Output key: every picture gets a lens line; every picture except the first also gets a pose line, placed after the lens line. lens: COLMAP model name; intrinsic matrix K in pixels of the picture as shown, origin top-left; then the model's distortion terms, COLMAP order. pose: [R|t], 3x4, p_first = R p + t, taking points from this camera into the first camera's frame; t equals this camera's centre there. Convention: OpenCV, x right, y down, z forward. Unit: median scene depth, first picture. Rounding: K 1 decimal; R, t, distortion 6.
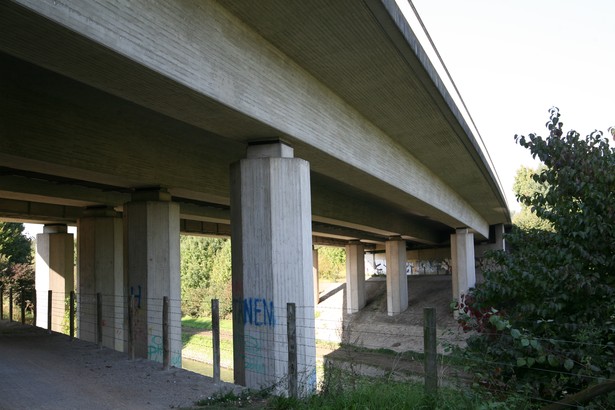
lens RADIAL K [[716.2, 0, 307.5], [0, 716.2, 205.0], [0, 0, 1]] dist [0.016384, 0.051232]
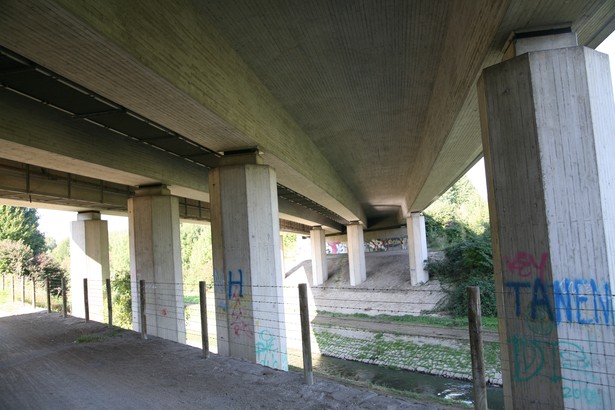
lens RADIAL K [[497.5, 0, 307.5], [0, 497.5, 205.0], [0, 0, 1]] dist [-0.058472, 0.000240]
pose [[0.987999, -0.024897, 0.152442, -0.154412], [0.025794, 0.999660, -0.003906, 0.028364], [-0.152293, 0.007791, 0.988305, 0.278037]]
